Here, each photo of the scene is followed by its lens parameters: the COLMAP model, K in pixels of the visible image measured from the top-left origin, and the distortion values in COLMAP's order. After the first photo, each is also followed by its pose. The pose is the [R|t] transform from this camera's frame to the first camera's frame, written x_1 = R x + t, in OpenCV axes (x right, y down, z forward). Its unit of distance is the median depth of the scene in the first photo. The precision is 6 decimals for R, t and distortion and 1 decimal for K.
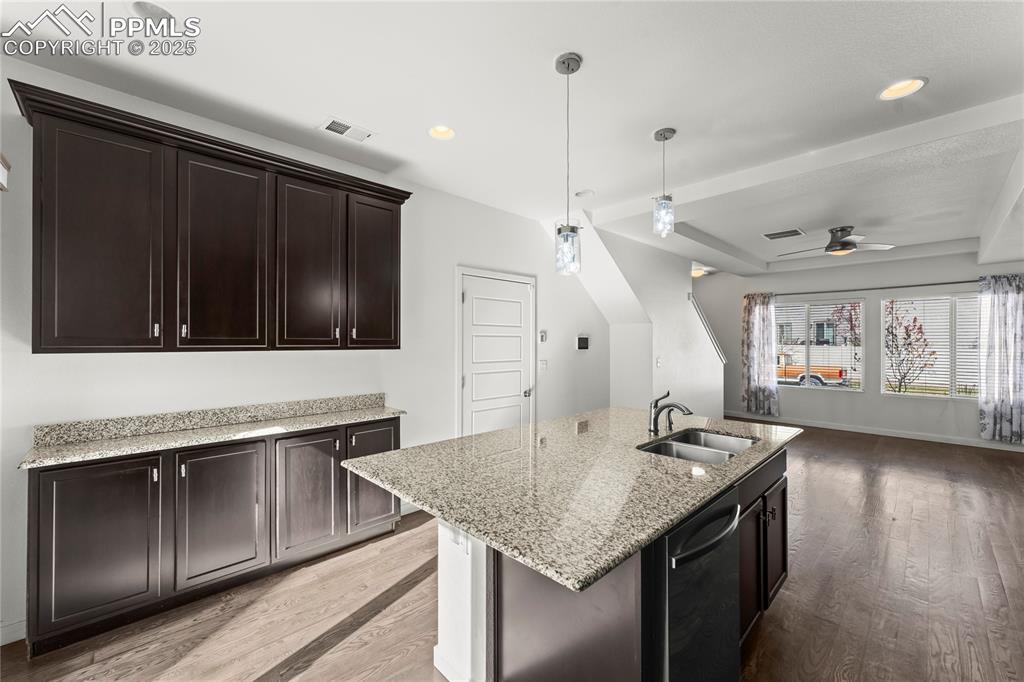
lens RADIAL K [[406.4, 0, 506.9], [0, 406.4, 339.7], [0, 0, 1]] dist [-0.001096, -0.000127]
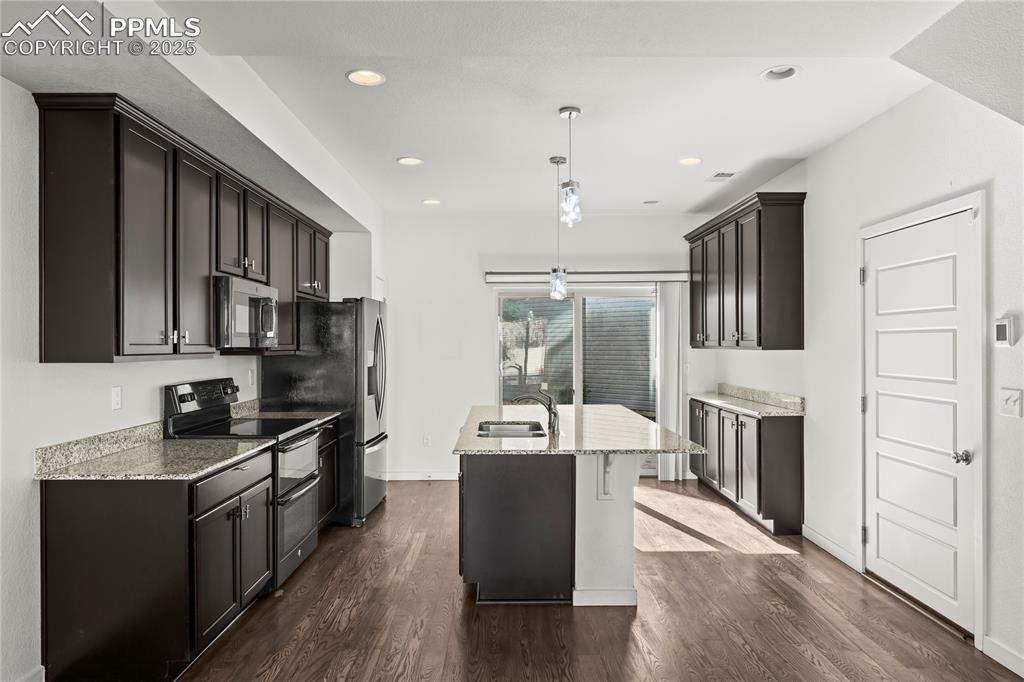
lens RADIAL K [[637.3, 0, 505.6], [0, 637.3, 346.3], [0, 0, 1]] dist [-0.007328, 0.001782]
pose [[-0.689273, 0.008444, -0.724452, 1.025623], [0.011855, 0.999930, 0.000376, 0.002969], [0.724404, -0.008330, -0.689325, 1.269811]]
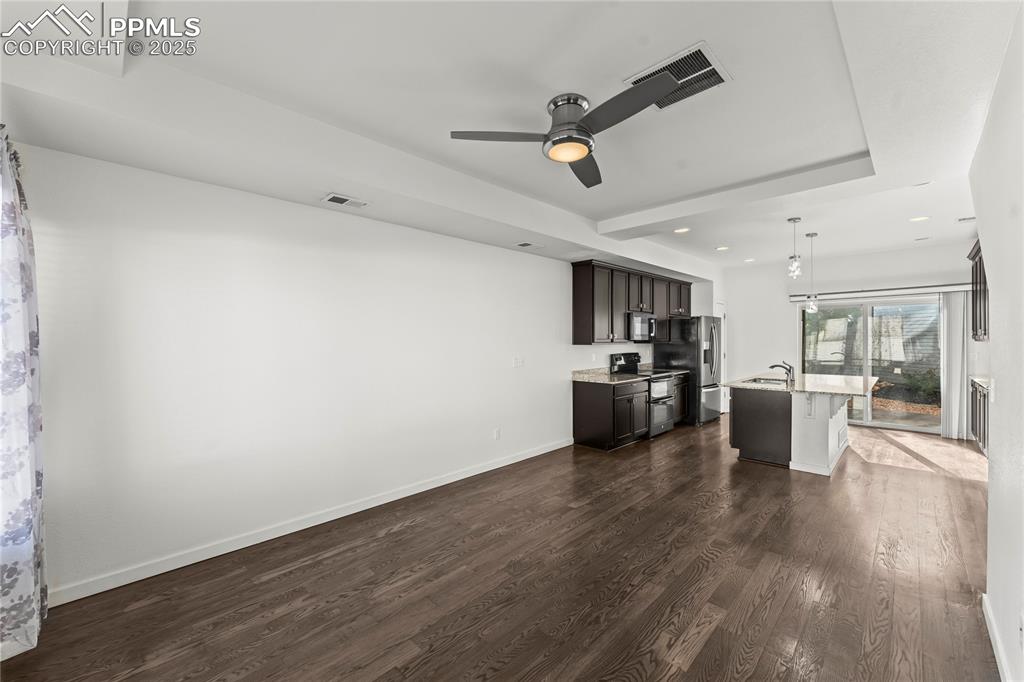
lens RADIAL K [[406.4, 0, 509.0], [0, 406.4, 343.0], [0, 0, 1]] dist [-0.001096, -0.000127]
pose [[-0.999749, 0.009494, -0.020281, 1.128135], [0.009504, 0.999955, -0.000408, 0.007342], [0.020276, -0.000601, -0.999794, 1.859069]]
